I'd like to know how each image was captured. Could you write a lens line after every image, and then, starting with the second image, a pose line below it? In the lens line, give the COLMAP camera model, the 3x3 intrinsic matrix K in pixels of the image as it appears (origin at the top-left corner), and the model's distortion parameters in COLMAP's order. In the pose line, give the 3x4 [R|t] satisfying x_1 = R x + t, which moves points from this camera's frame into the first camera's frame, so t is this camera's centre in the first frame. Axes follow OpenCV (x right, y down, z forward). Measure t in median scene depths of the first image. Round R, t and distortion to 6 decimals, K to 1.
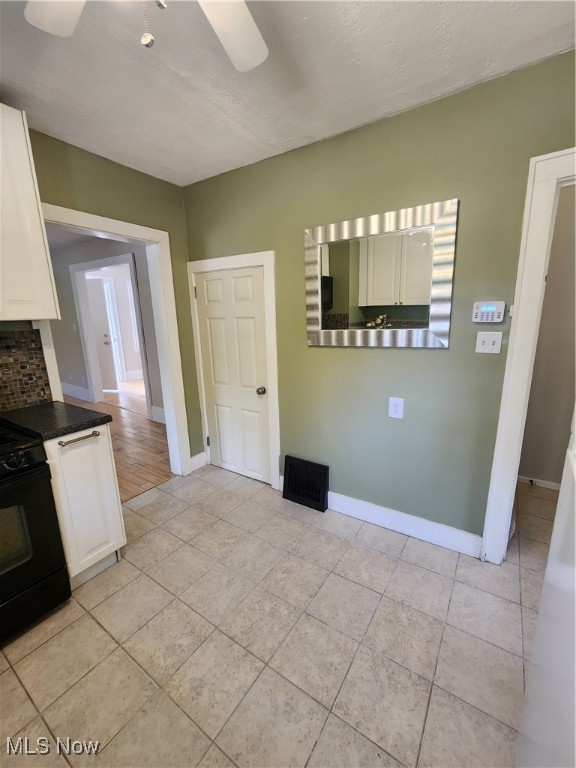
lens RADIAL K [[319.5, 0, 291.3], [0, 319.5, 386.8], [0, 0, 1]] dist [-0.000859, 0.000945]
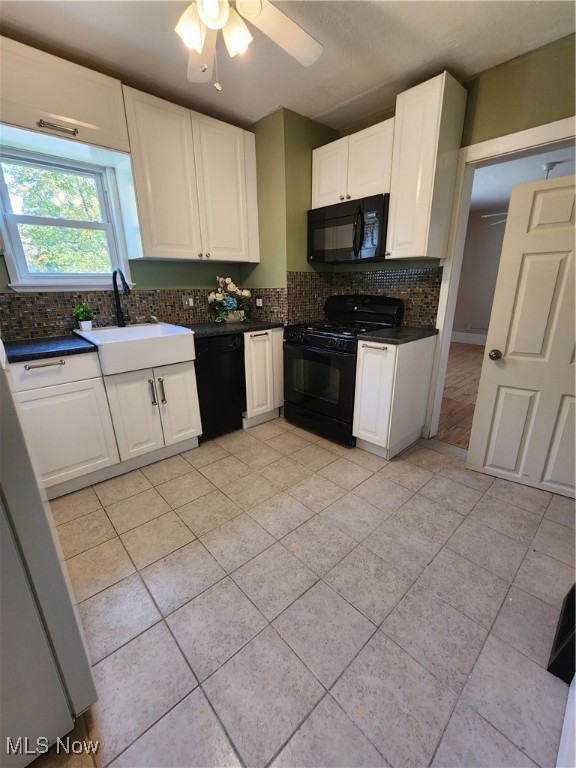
lens RADIAL K [[319.5, 0, 291.3], [0, 319.5, 386.8], [0, 0, 1]] dist [-0.000859, 0.000945]
pose [[-0.232407, 0.316390, -0.919719, 0.595416], [-0.201349, 0.909476, 0.363746, -0.089314], [0.951549, 0.269722, -0.147664, 0.746528]]
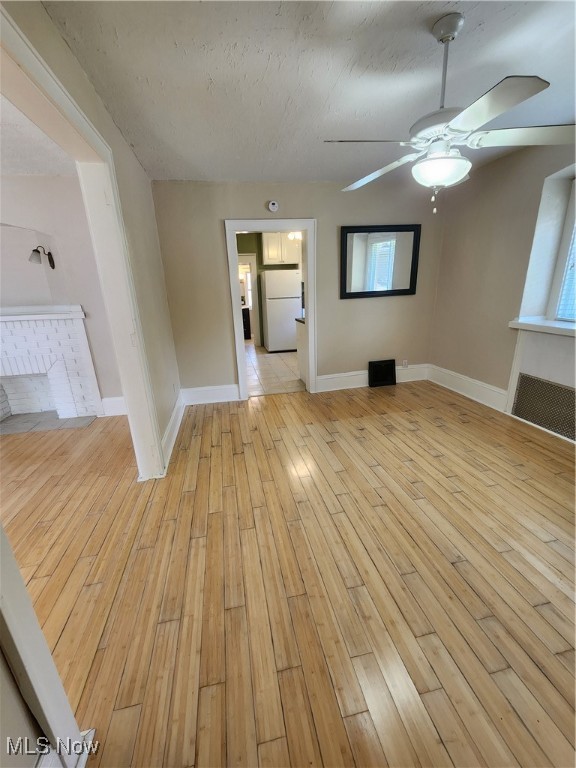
lens RADIAL K [[317.9, 0, 287.8], [0, 317.9, 385.3], [0, 0, 1]] dist [-0.002283, 0.001349]
pose [[-0.710476, -0.171459, 0.682514, -2.207271], [0.201466, 0.879712, 0.430718, -0.529061], [-0.674266, 0.443518, -0.590472, 2.593961]]
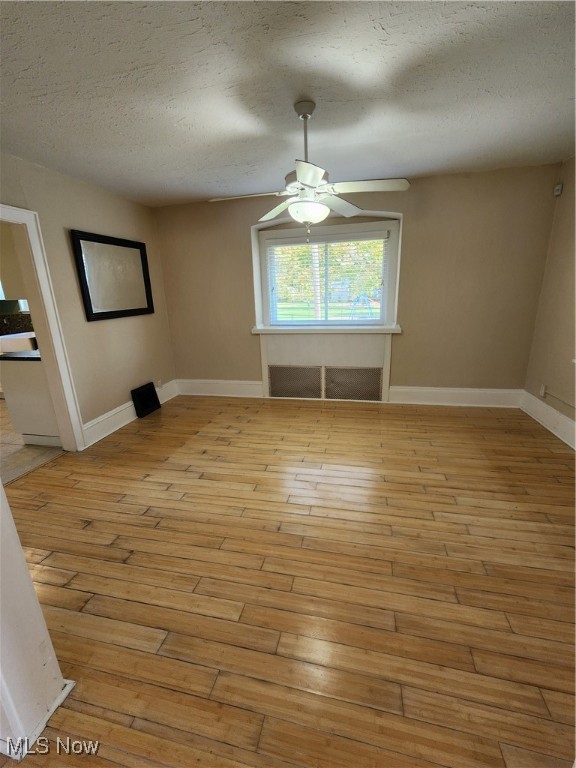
lens RADIAL K [[317.9, 0, 287.8], [0, 317.9, 385.3], [0, 0, 1]] dist [-0.002283, 0.001349]
pose [[-0.934778, 0.141322, -0.325912, -1.330199], [-0.031538, 0.880819, 0.472401, -0.572201], [0.353830, 0.451869, -0.818913, 2.725965]]
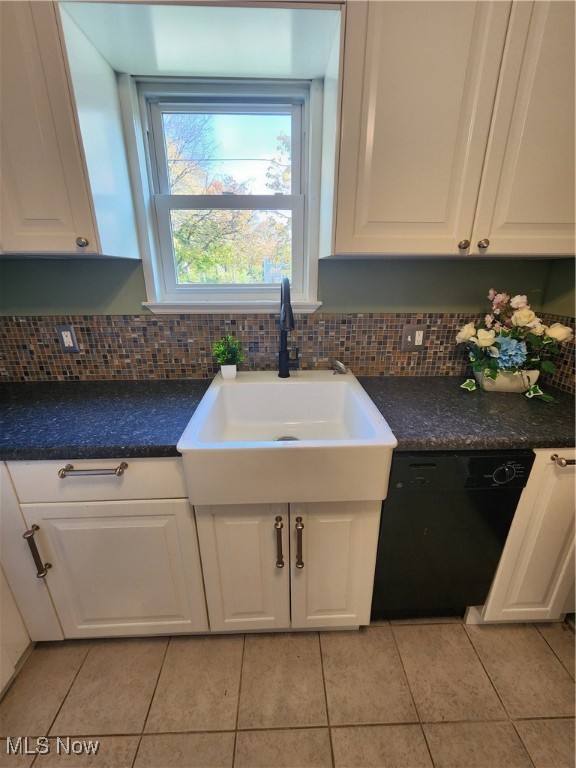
lens RADIAL K [[317.9, 0, 287.8], [0, 317.9, 385.3], [0, 0, 1]] dist [-0.002283, 0.001349]
pose [[-0.814660, 0.206374, -0.541976, -0.086245], [-0.114617, 0.858813, 0.499303, -0.059430], [0.568499, 0.468882, -0.675987, 0.371436]]
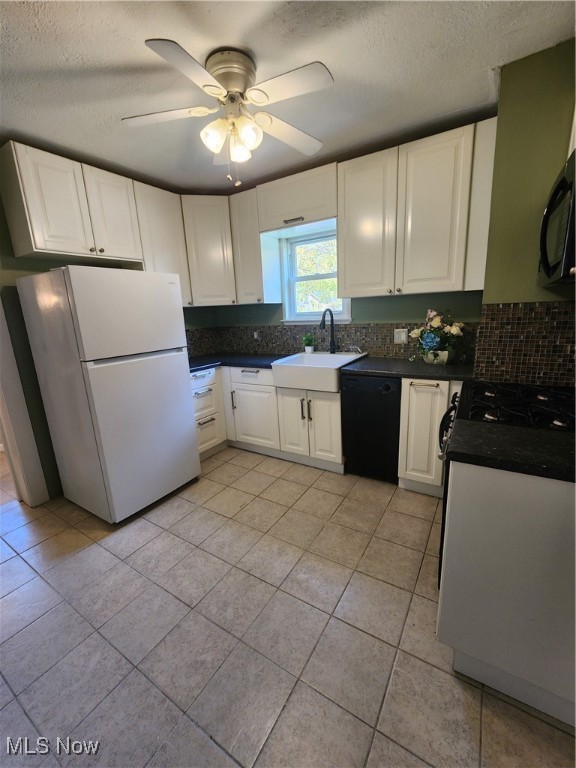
lens RADIAL K [[317.9, 0, 287.8], [0, 317.9, 385.3], [0, 0, 1]] dist [-0.002283, 0.001349]
pose [[-0.997672, 0.067371, -0.010564, -0.235192], [0.055878, 0.896423, 0.439664, -0.261746], [0.039090, 0.438050, -0.898100, 1.302685]]
